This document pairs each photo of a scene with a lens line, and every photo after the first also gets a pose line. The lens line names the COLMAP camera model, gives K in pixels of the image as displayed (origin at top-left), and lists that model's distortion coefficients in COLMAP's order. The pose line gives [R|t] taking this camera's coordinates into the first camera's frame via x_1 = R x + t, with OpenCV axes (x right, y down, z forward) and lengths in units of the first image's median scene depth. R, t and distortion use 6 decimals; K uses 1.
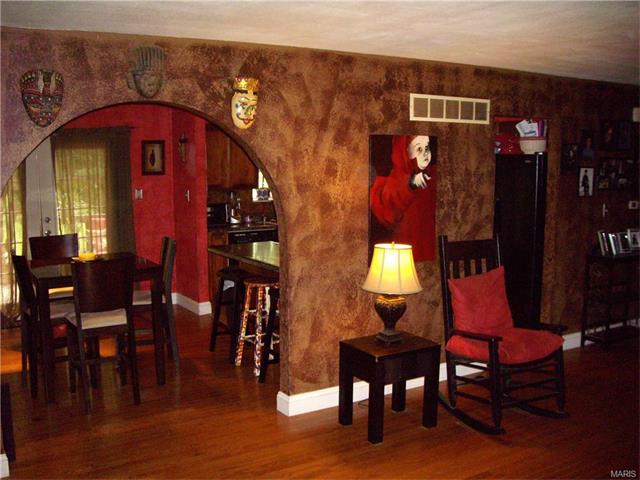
lens RADIAL K [[717.9, 0, 317.9], [0, 717.9, 262.2], [0, 0, 1]] dist [-0.295380, 0.499342]
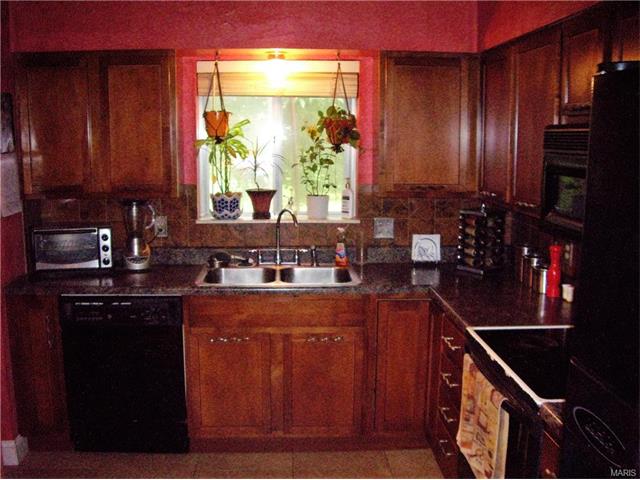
lens RADIAL K [[717.9, 0, 317.9], [0, 717.9, 262.2], [0, 0, 1]] dist [-0.295380, 0.499342]
pose [[0.860053, 0.094258, -0.501422, 0.227974], [-0.080705, 0.995547, 0.048716, -0.096207], [0.503780, -0.001431, 0.863831, 0.702319]]
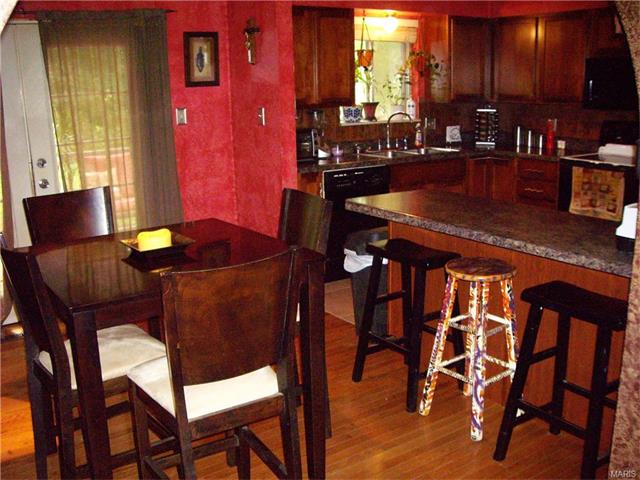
lens RADIAL K [[717.9, 0, 317.9], [0, 717.9, 262.2], [0, 0, 1]] dist [-0.295380, 0.499342]
pose [[0.998379, -0.033599, 0.045936, -0.162908], [0.028857, 0.994542, 0.100266, -0.025294], [-0.049054, -0.098777, 0.993900, 0.341772]]
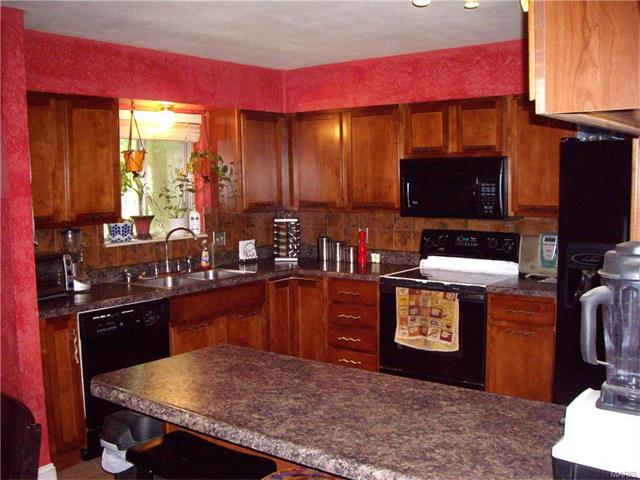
lens RADIAL K [[717.2, 0, 320.0], [0, 717.2, 240.0], [0, 0, 1]] dist [-0.114171, -0.004251]
pose [[0.940522, -0.046521, 0.336532, -0.130028], [0.069260, 0.996032, -0.055878, -0.053113], [-0.332597, 0.075863, 0.940013, 0.487411]]
